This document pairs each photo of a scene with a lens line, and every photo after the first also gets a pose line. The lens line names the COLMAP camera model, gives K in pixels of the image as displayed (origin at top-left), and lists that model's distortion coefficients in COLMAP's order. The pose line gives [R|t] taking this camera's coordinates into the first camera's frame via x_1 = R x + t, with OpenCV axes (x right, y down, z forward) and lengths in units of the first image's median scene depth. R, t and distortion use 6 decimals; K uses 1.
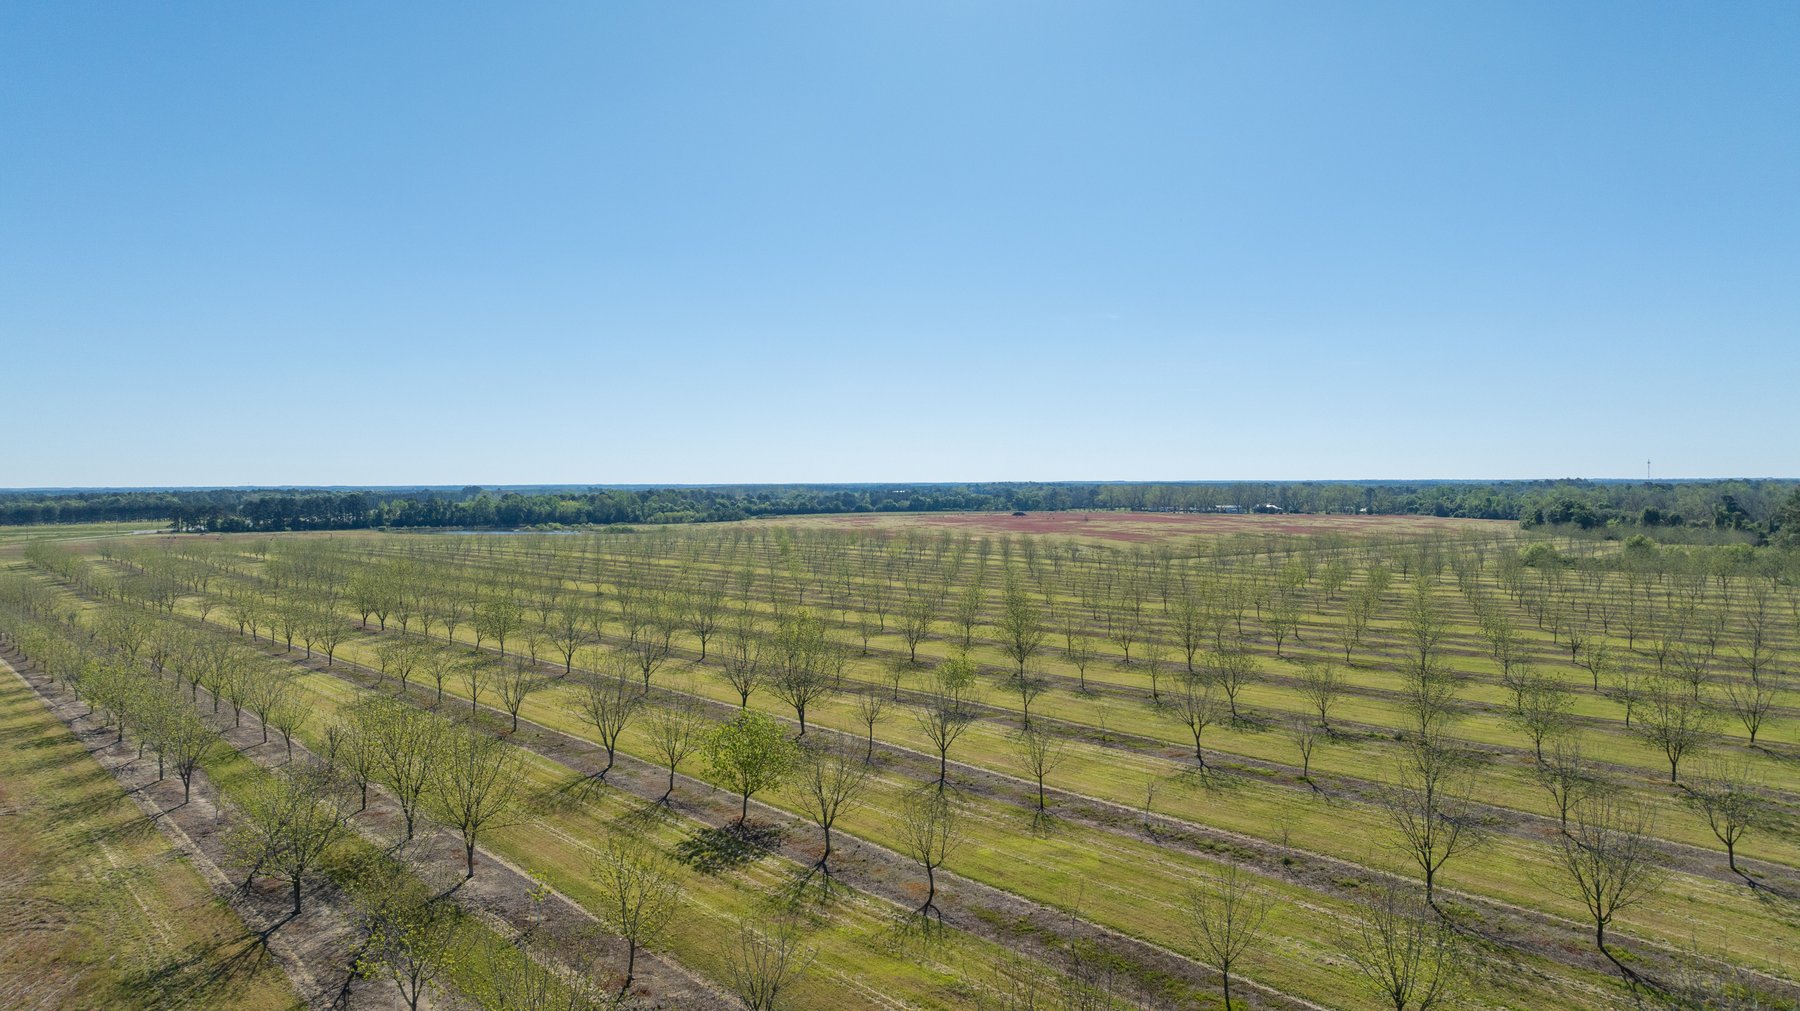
lens RADIAL K [[1266.4, 0, 897.7], [0, 1266.4, 501.4], [0, 0, 1]] dist [-0.040864, 0.042824]
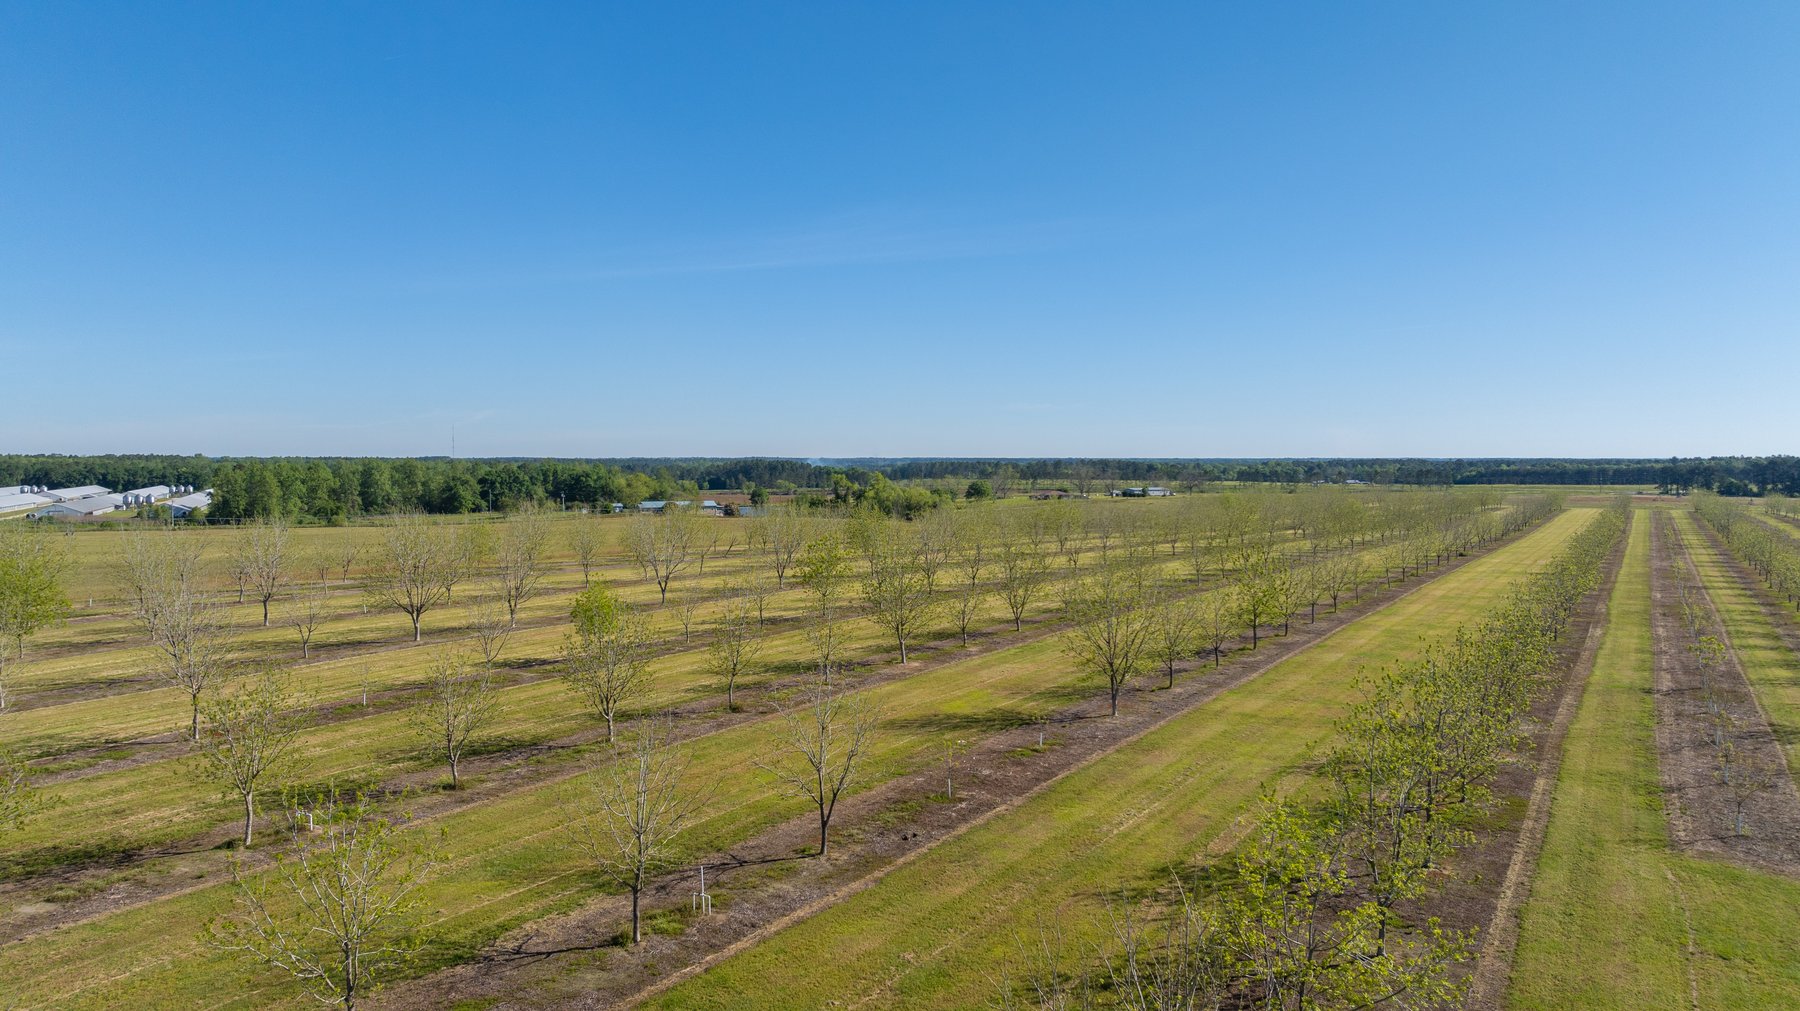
lens RADIAL K [[1266.4, 0, 896.0], [0, 1266.4, 501.7], [0, 0, 1]] dist [-0.040864, 0.042824]
pose [[0.329610, 0.038598, -0.943328, 0.120232], [-0.016645, 0.999246, 0.035070, 0.006678], [0.943971, 0.004143, 0.330004, 0.141379]]
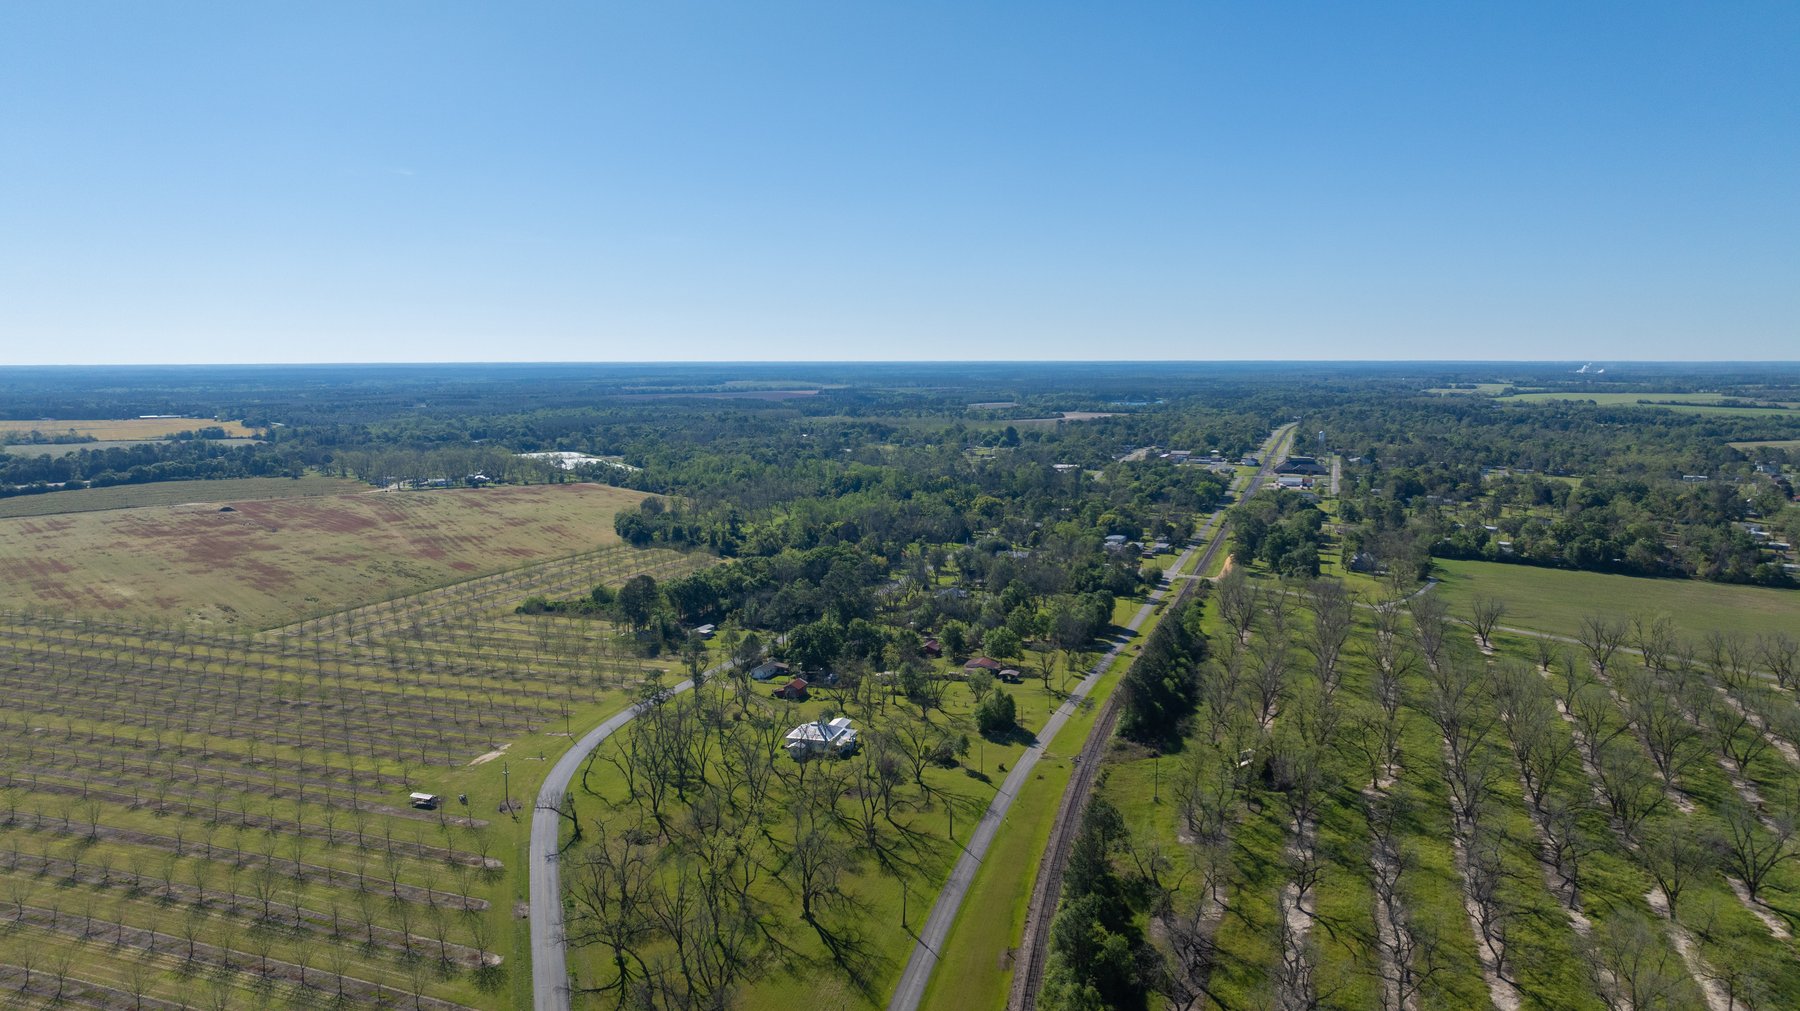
lens RADIAL K [[1266.4, 0, 895.9], [0, 1266.4, 504.2], [0, 0, 1]] dist [-0.040864, 0.042824]
pose [[0.868843, -0.052859, 0.492259, 0.072885], [0.004070, 0.995013, 0.099662, -0.114743], [-0.495072, -0.084587, 0.864725, -0.268600]]
